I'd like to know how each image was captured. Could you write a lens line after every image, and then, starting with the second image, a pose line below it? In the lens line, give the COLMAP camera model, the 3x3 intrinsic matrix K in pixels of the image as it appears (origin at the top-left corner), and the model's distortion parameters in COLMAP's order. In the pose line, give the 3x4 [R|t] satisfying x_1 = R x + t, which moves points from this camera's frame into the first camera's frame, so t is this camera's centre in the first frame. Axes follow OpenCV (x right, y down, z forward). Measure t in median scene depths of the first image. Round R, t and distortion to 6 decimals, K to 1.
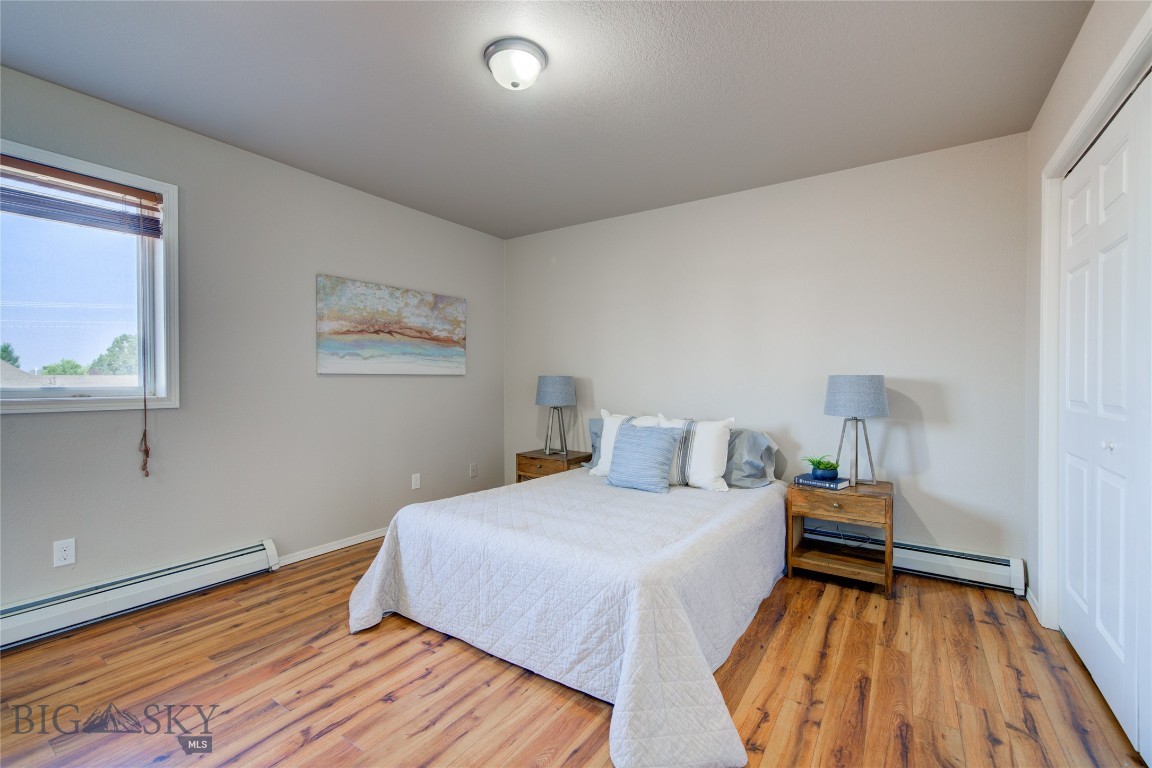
lens RADIAL K [[494.6, 0, 581.9], [0, 494.6, 388.9], [0, 0, 1]] dist [-0.004024, 0.001571]
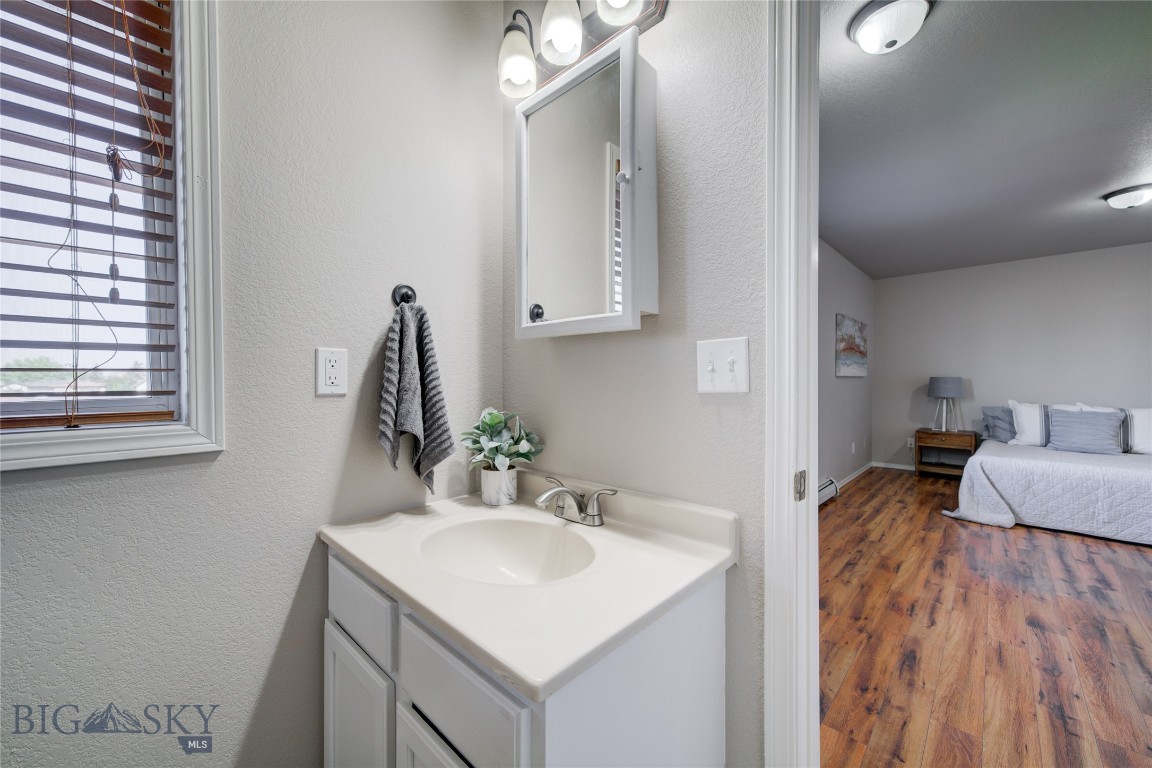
lens RADIAL K [[430.4, 0, 571.8], [0, 430.4, 387.9], [0, 0, 1]] dist [0.002406, -0.000575]
pose [[0.978840, -0.003839, -0.204593, -1.206426], [0.002373, 0.999970, -0.007410, 0.016757], [0.204615, 0.006767, 0.978819, -0.591189]]
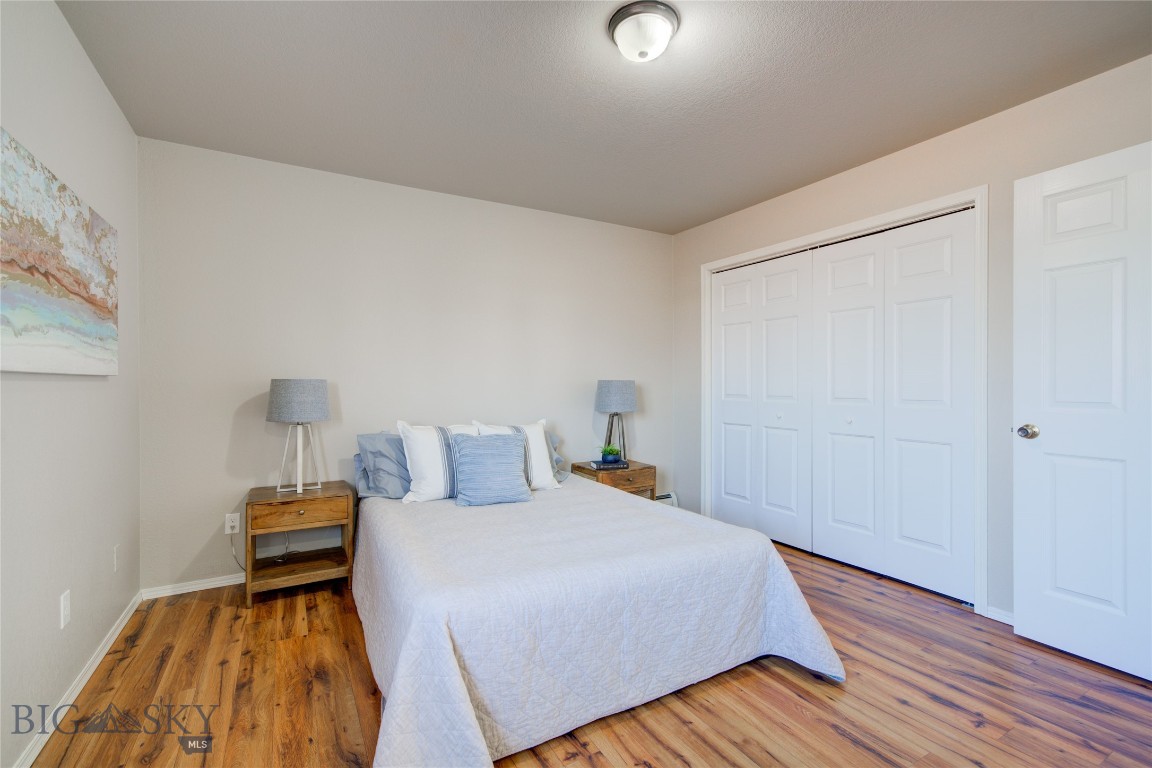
lens RADIAL K [[494.6, 0, 570.2], [0, 494.6, 390.7], [0, 0, 1]] dist [-0.004024, 0.001571]
pose [[0.457579, -0.013352, 0.889069, -0.705450], [0.019148, 0.999803, 0.005160, -0.009251], [-0.888963, 0.014663, 0.457745, 0.503917]]
